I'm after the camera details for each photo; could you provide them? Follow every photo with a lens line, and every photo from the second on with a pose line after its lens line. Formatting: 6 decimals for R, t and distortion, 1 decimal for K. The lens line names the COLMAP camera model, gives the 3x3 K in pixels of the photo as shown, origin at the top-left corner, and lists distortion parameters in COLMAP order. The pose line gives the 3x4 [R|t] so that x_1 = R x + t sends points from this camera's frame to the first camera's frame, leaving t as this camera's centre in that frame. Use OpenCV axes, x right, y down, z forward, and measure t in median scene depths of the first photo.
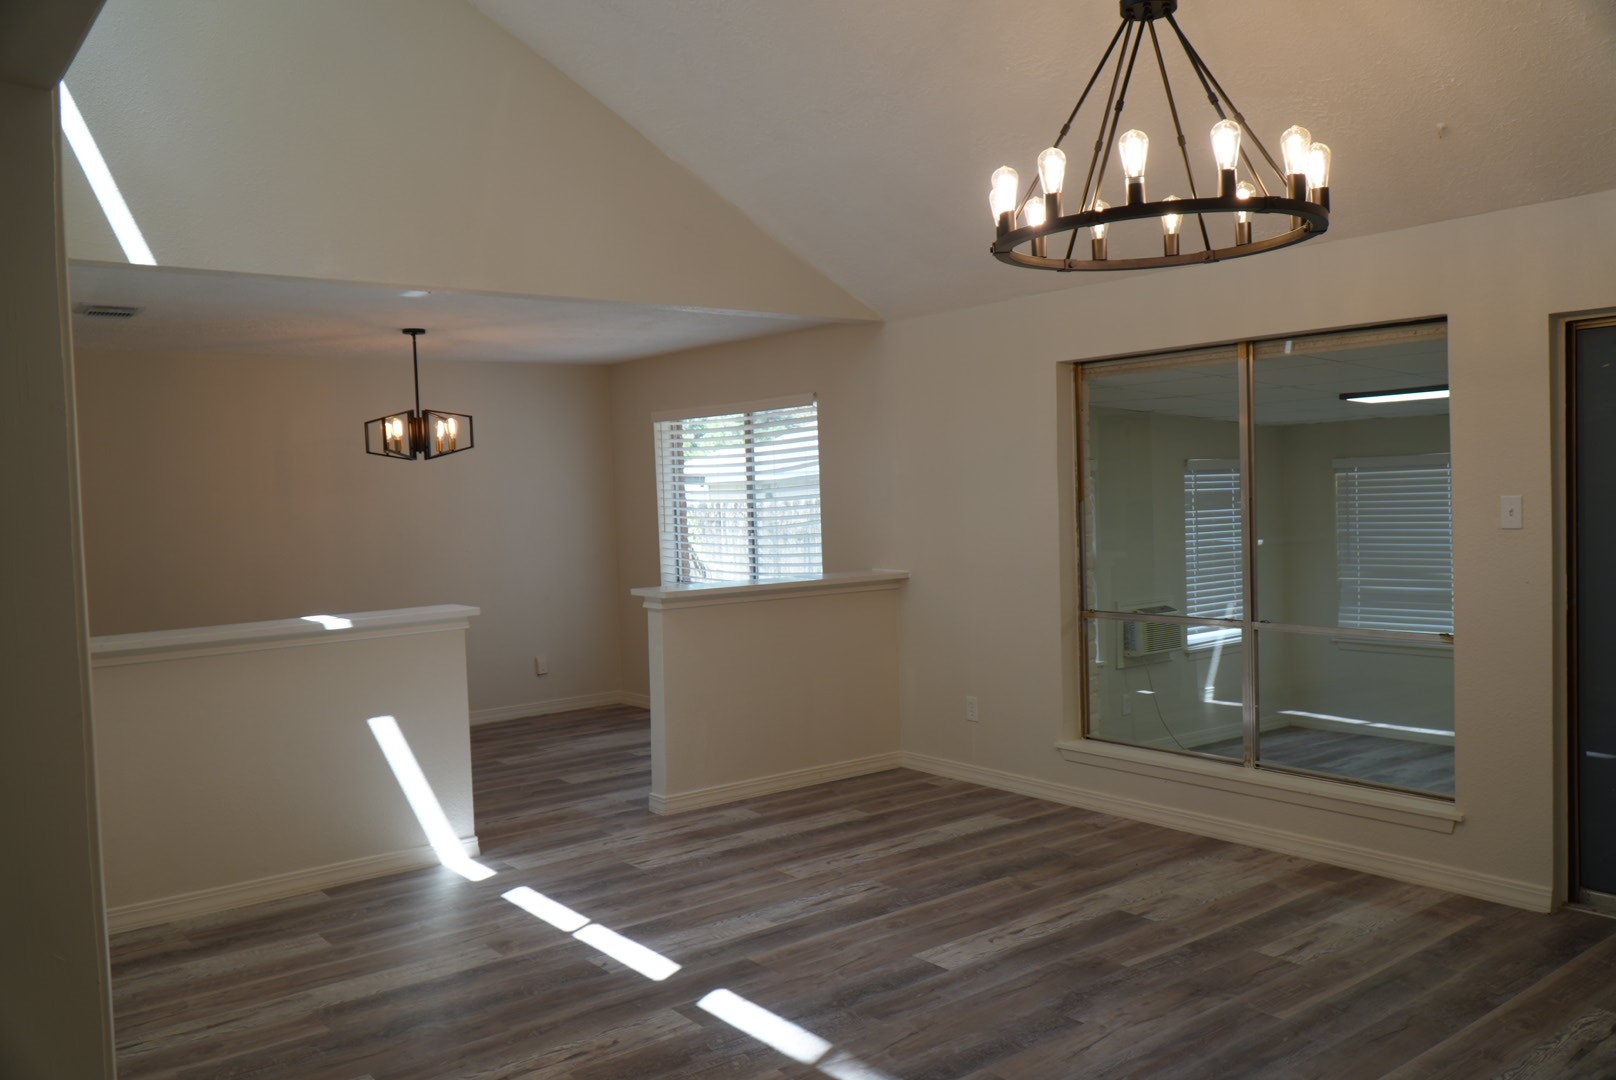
lens RADIAL K [[1285.1, 0, 804.4], [0, 1285.1, 540.8], [0, 0, 1]] dist [0.004715, -0.024904]
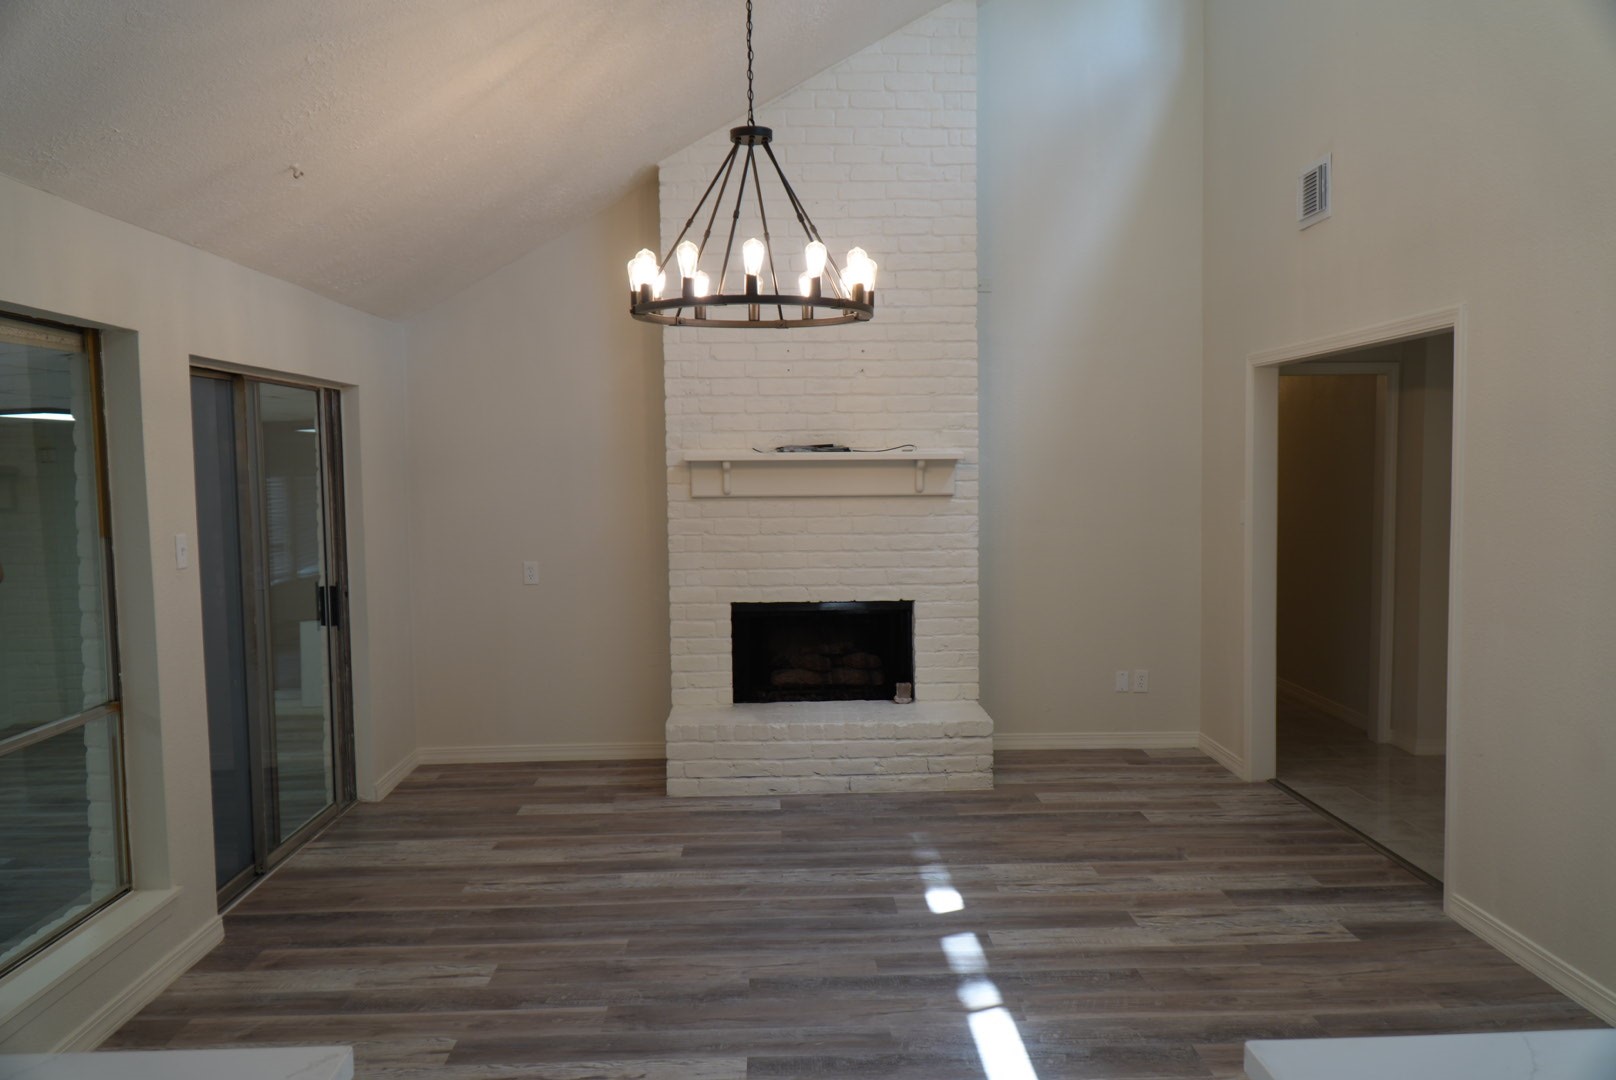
lens RADIAL K [[1285.1, 0, 806.4], [0, 1285.1, 539.3], [0, 0, 1]] dist [0.004715, -0.024904]
pose [[-0.808630, 0.006624, 0.588280, -0.426444], [0.063614, 0.995058, 0.076238, -0.080255], [-0.584868, 0.099071, -0.805056, 1.602826]]
